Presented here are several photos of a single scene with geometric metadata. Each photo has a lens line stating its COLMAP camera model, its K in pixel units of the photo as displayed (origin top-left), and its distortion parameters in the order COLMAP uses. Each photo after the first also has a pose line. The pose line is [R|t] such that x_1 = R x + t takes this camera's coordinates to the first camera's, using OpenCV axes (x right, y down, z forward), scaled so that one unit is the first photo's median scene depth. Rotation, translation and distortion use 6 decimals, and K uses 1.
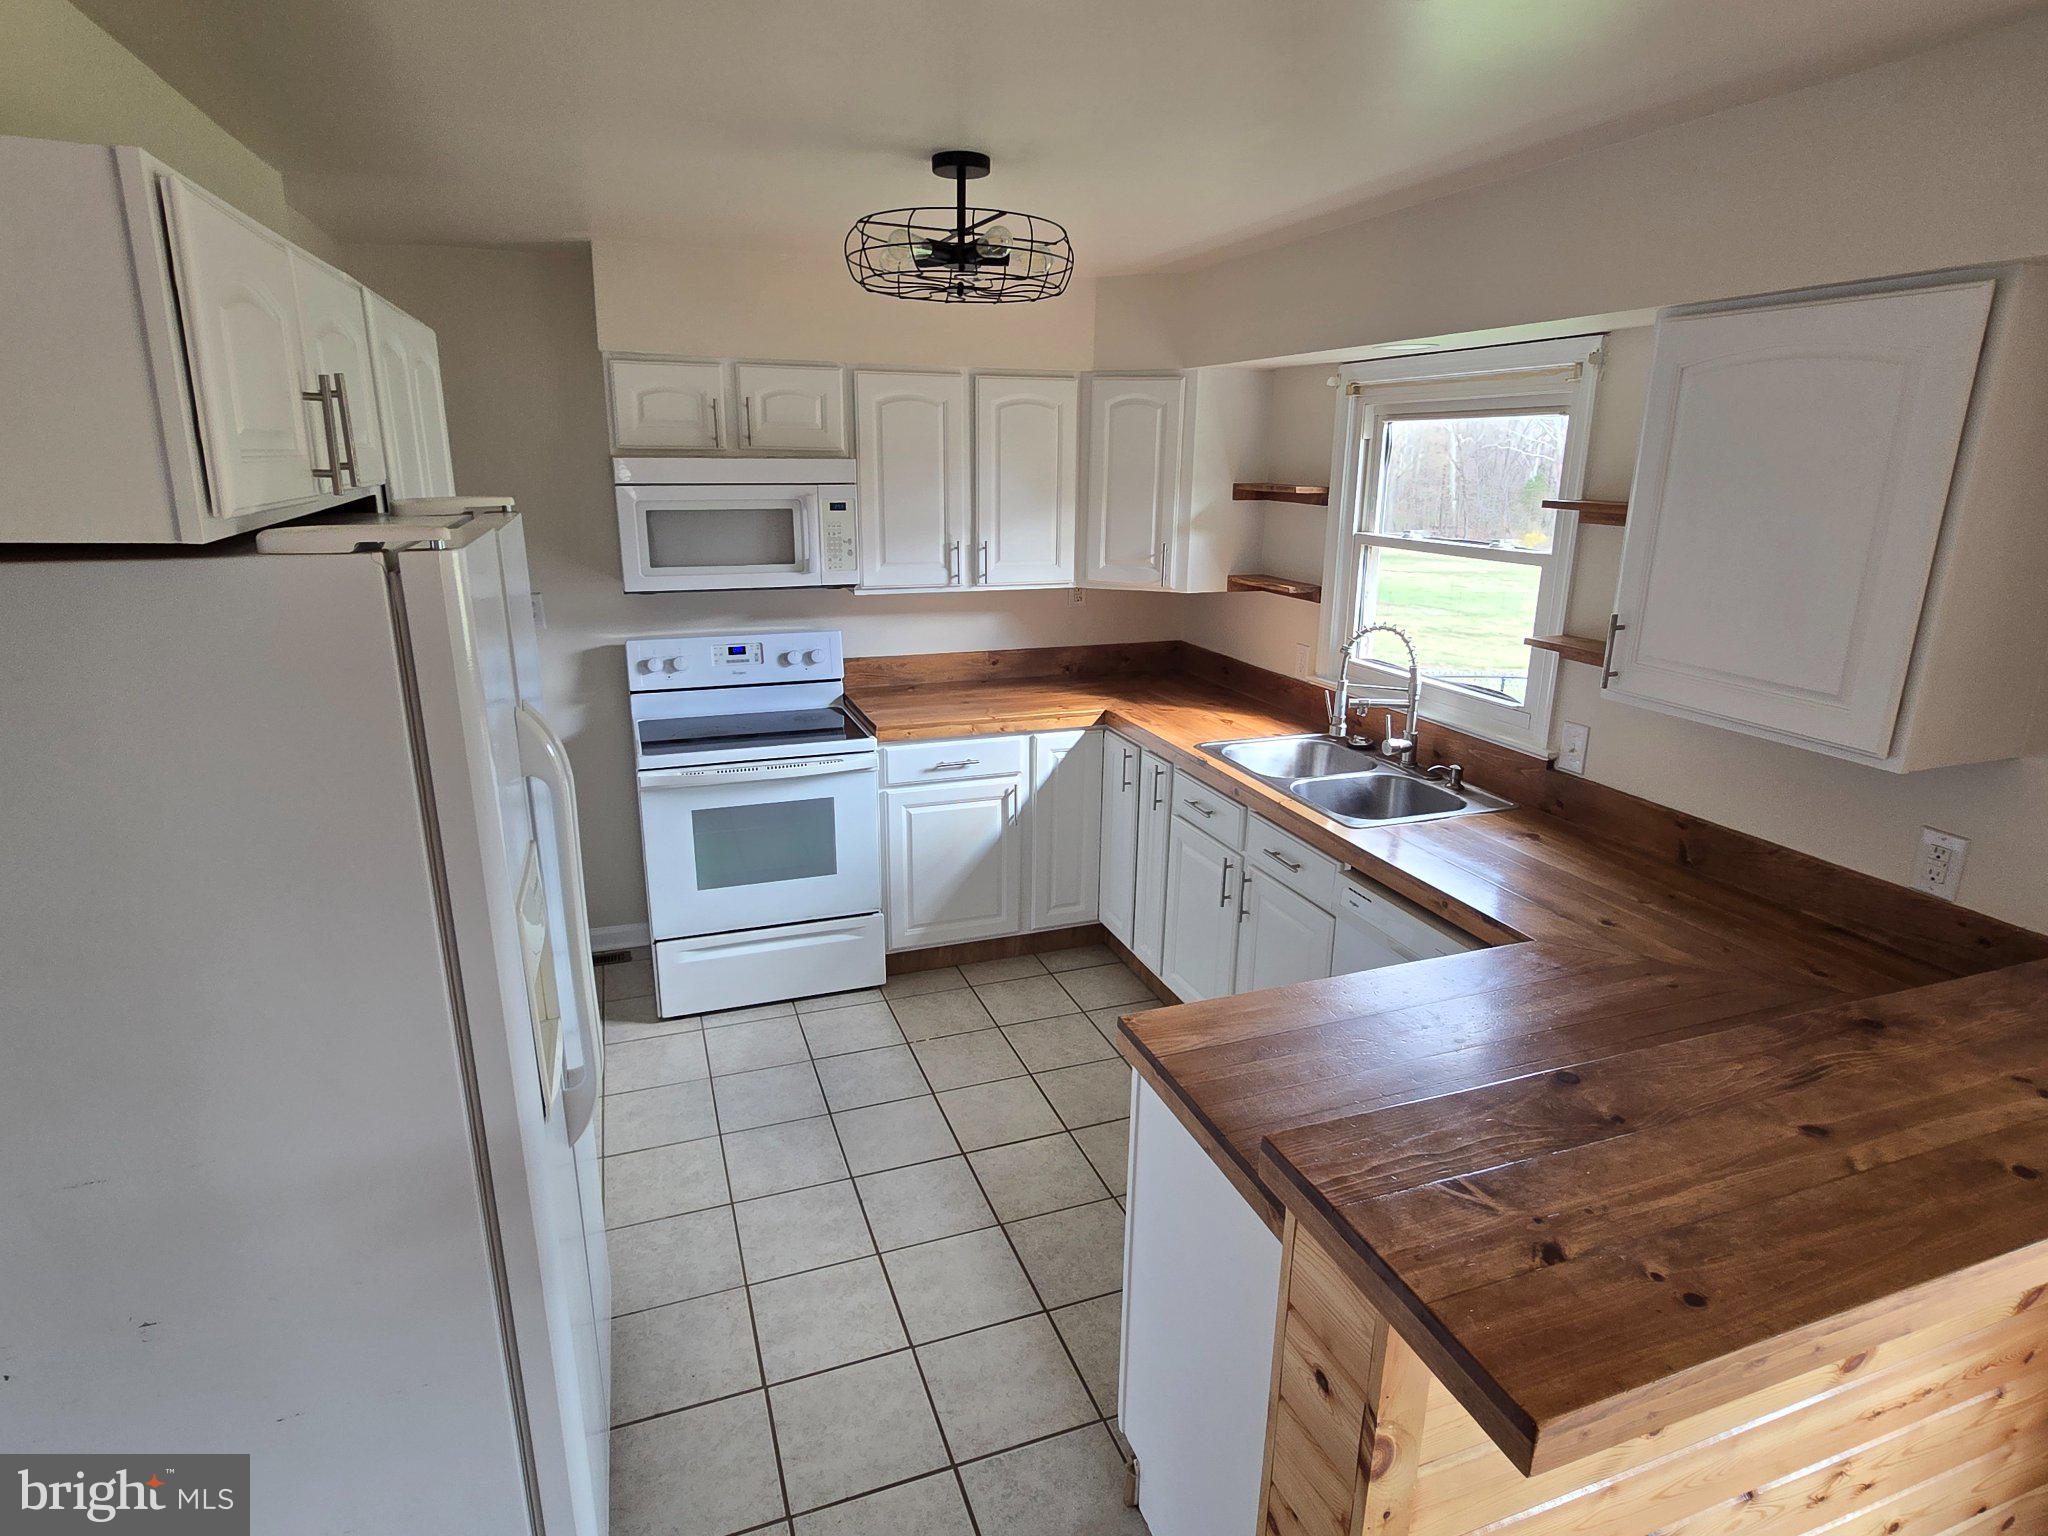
lens RADIAL K [[1111.2, 0, 1036.2], [0, 1111.2, 769.4], [0, 0, 1]] dist [-0.004194, 0.001270]
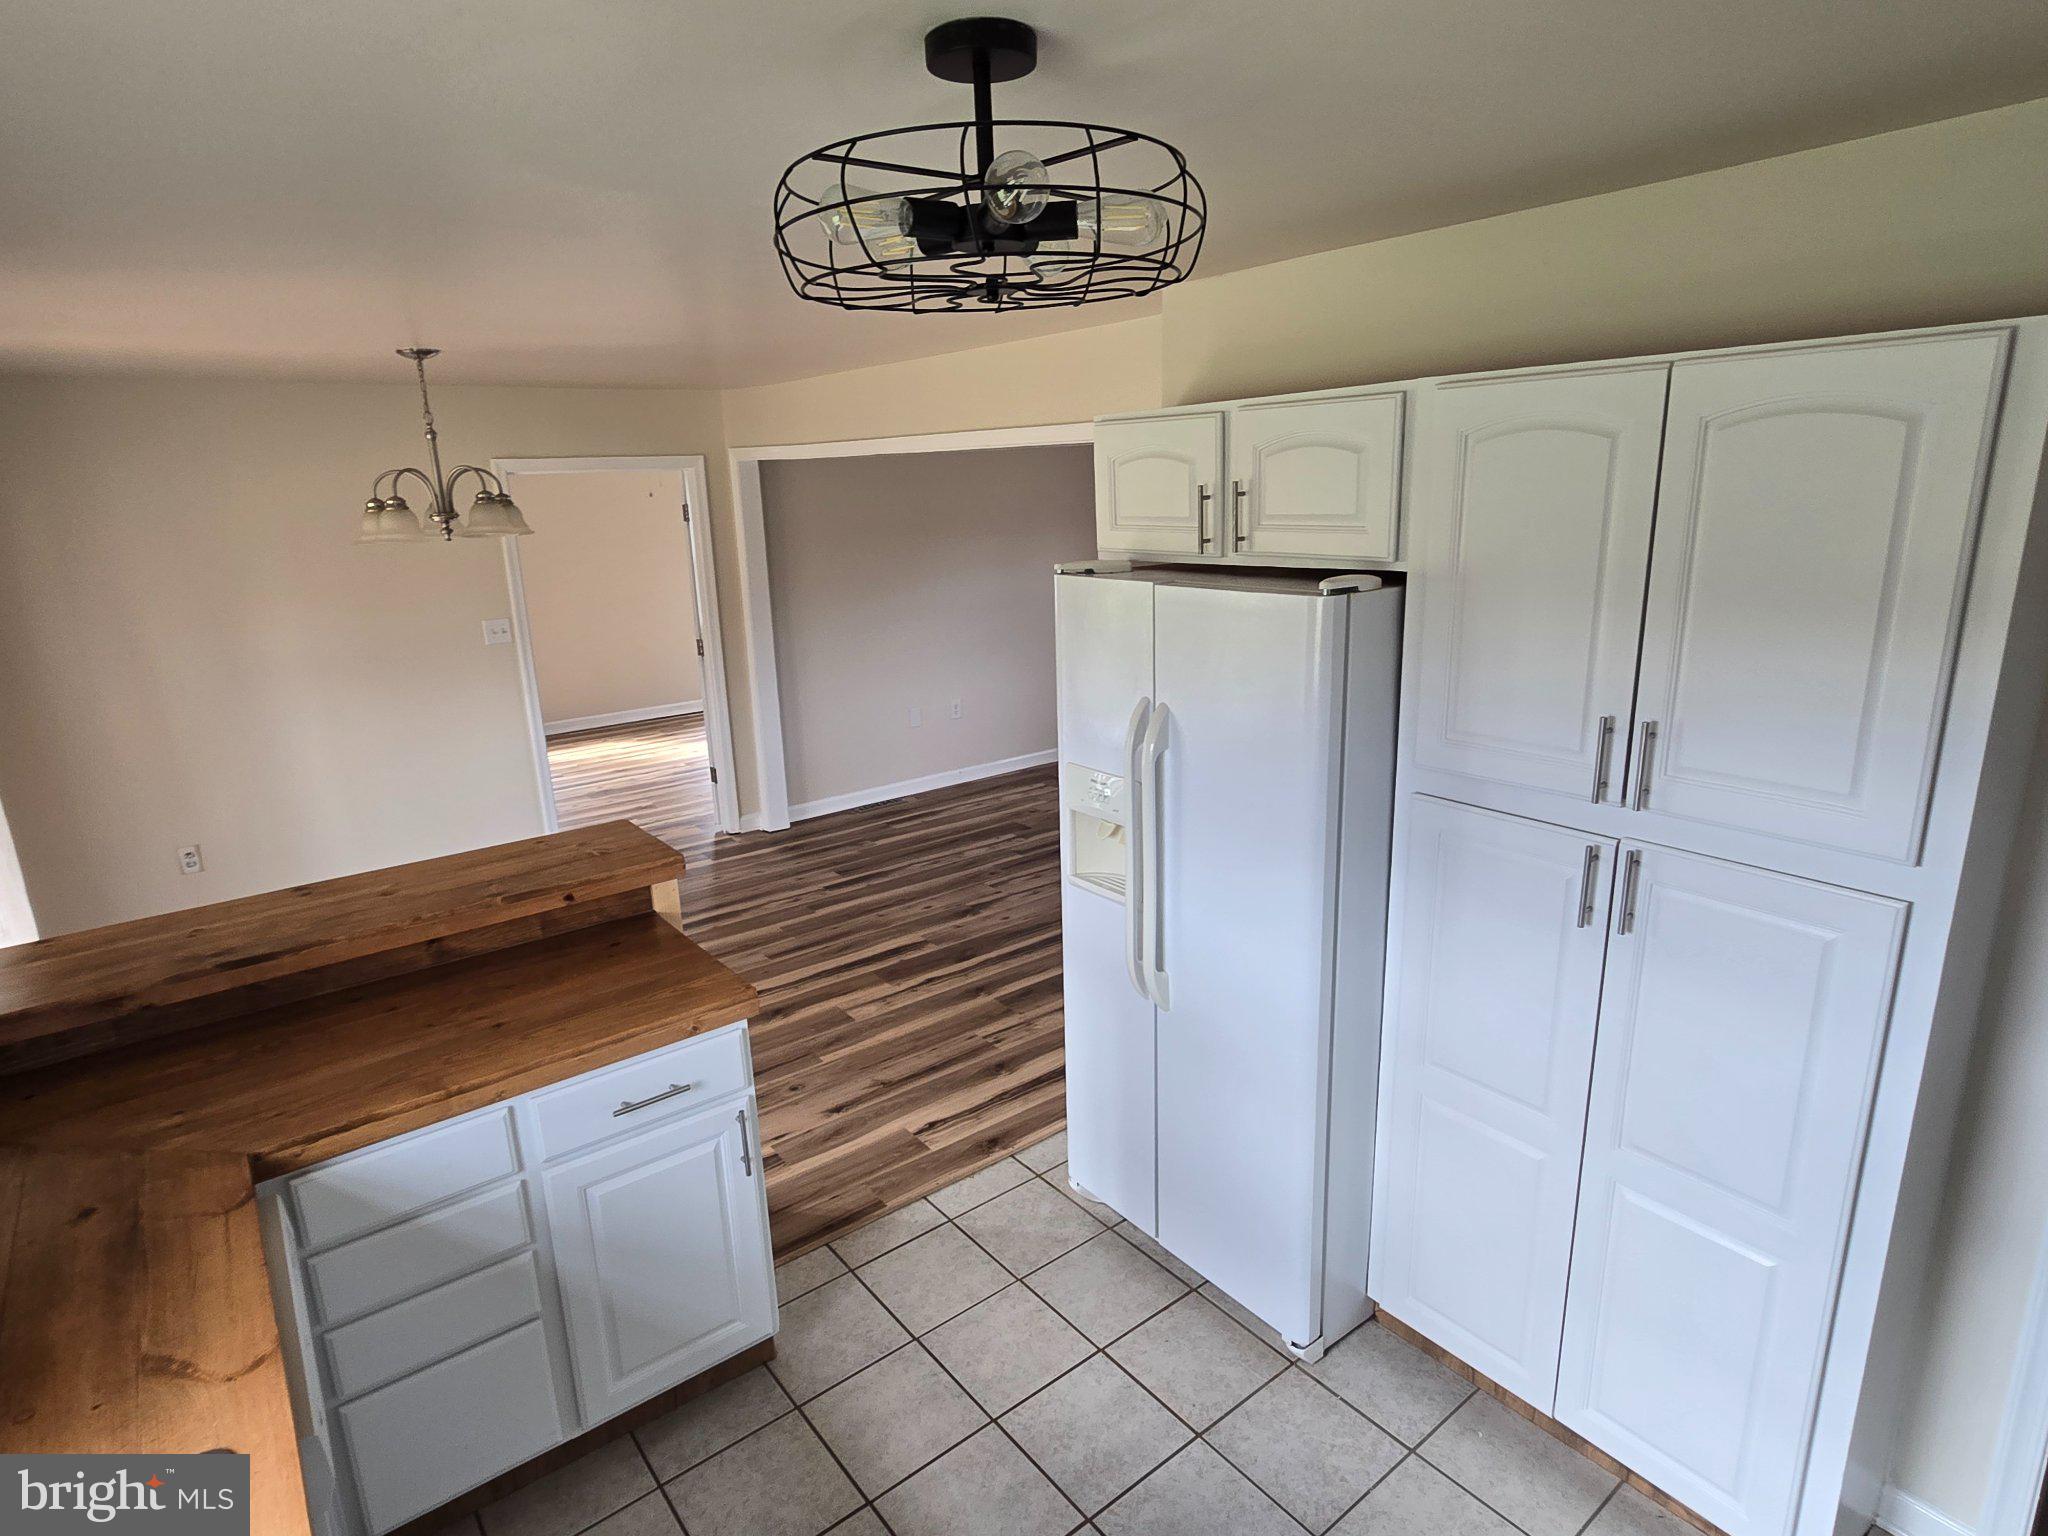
lens RADIAL K [[1108.2, 0, 1035.4], [0, 1108.2, 768.7], [0, 0, 1]] dist [-0.007885, 0.007136]
pose [[-0.952099, 0.095865, -0.290376, 0.055894], [-0.064669, 0.864989, 0.497606, -0.315355], [0.298875, 0.492548, -0.817355, 0.982007]]
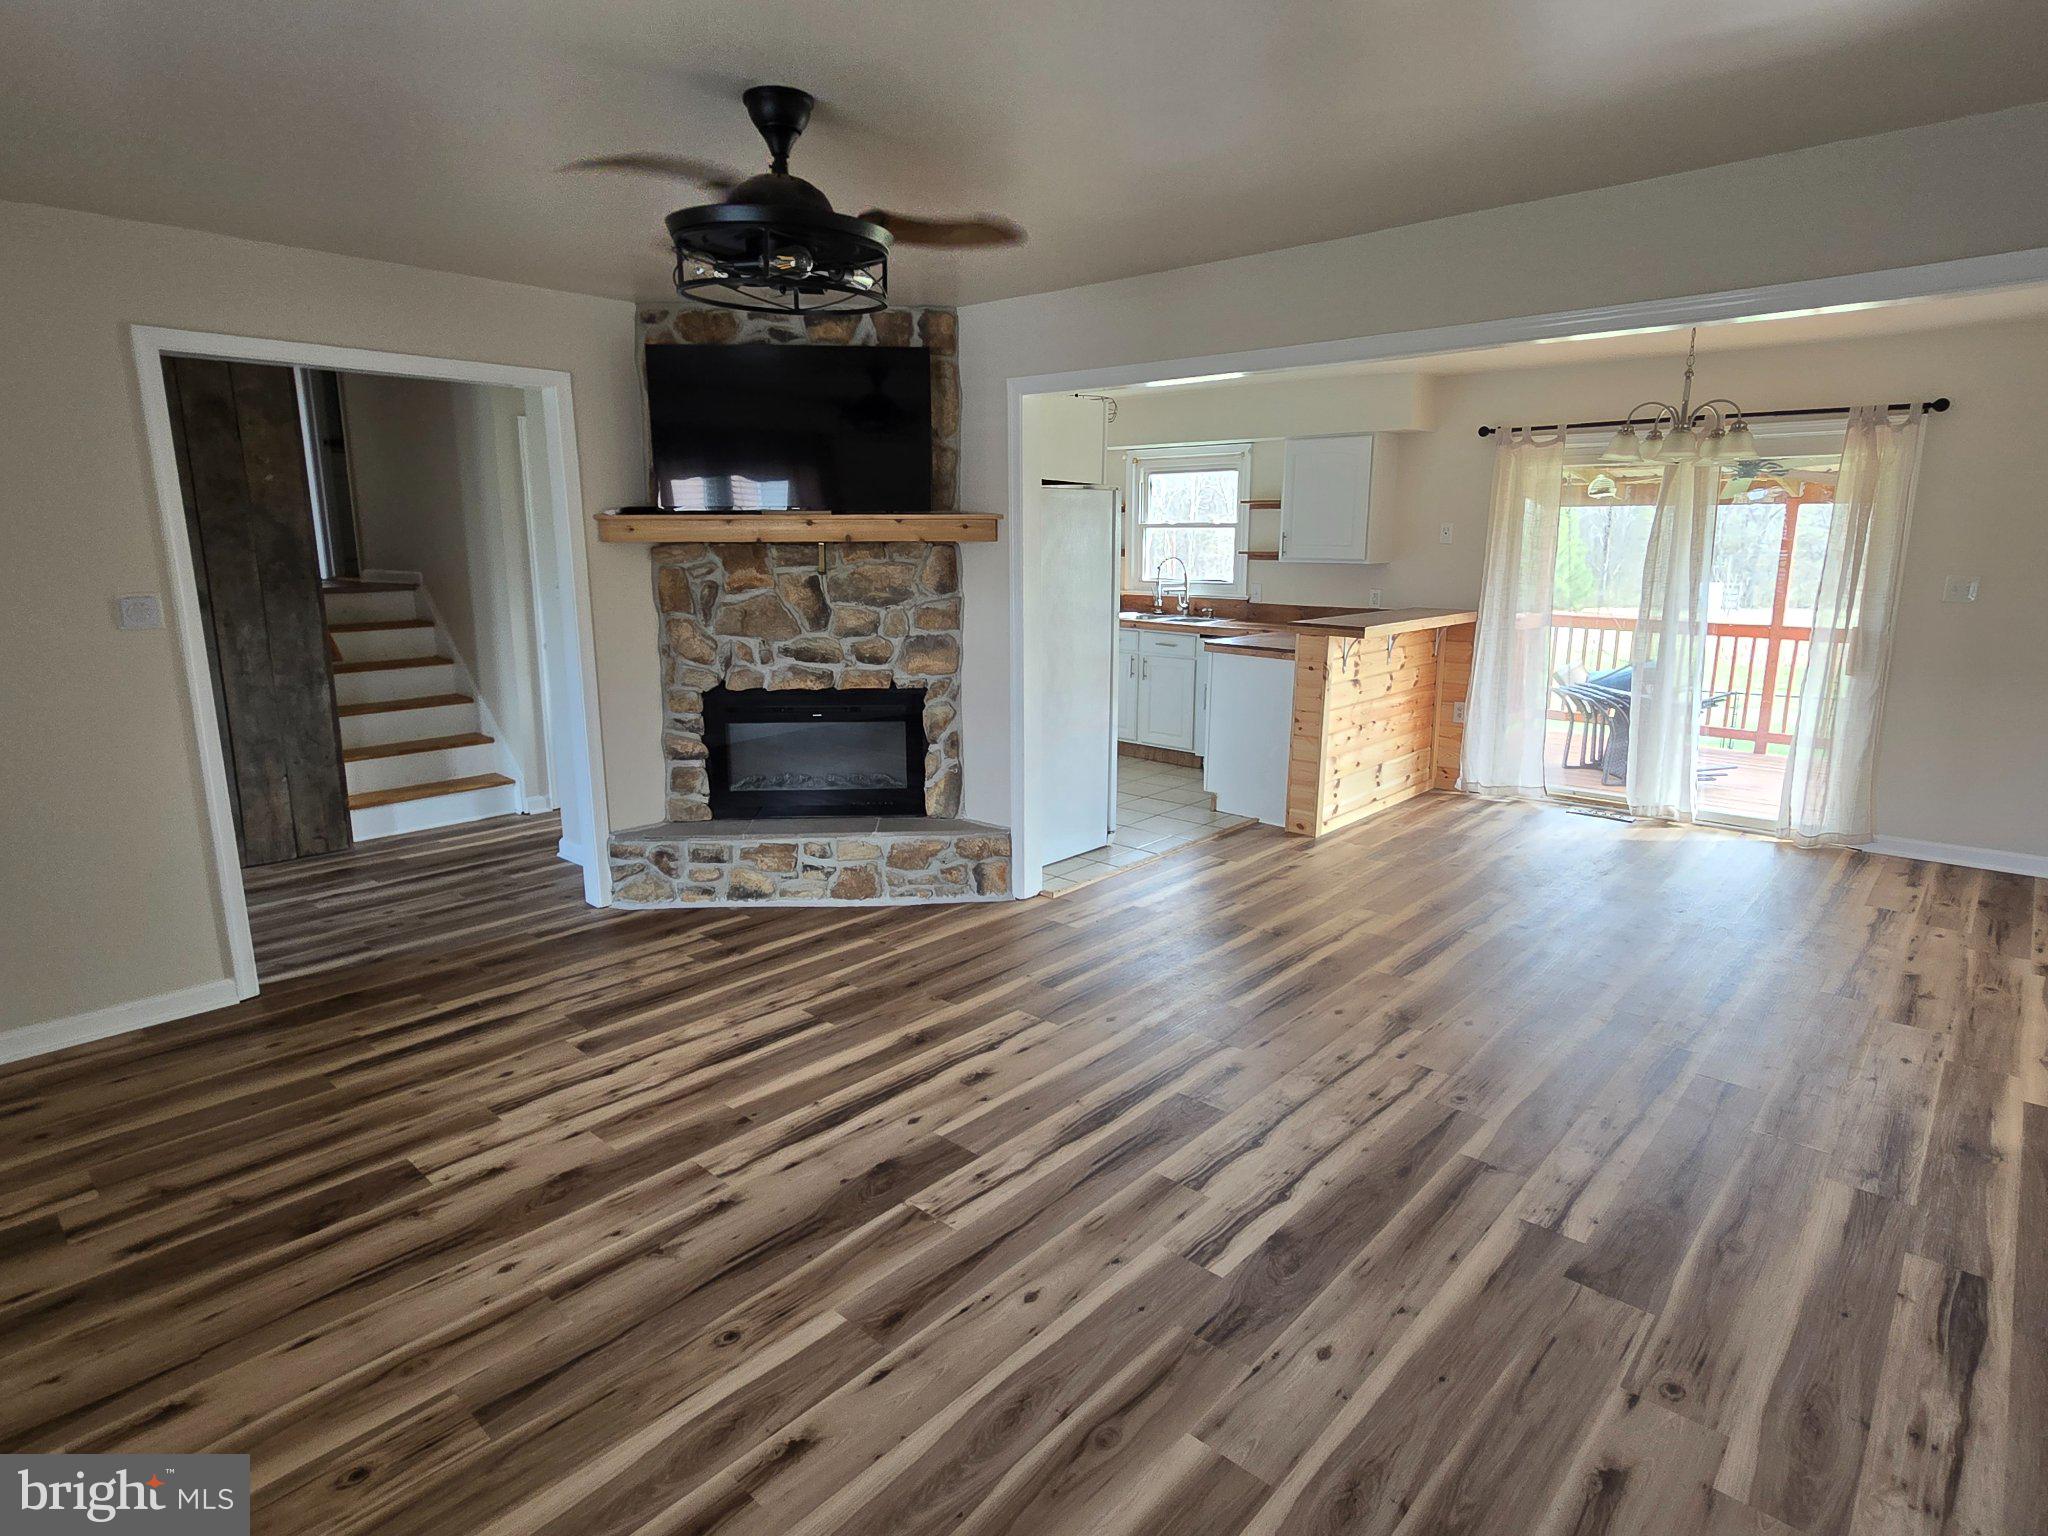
lens RADIAL K [[1108.2, 0, 1035.4], [0, 1108.2, 768.7], [0, 0, 1]] dist [-0.007885, 0.007136]
pose [[0.881808, -0.107774, 0.459129, -0.953808], [0.137840, 0.989925, -0.032367, 0.313296], [-0.451015, 0.091828, 0.887780, -0.829914]]
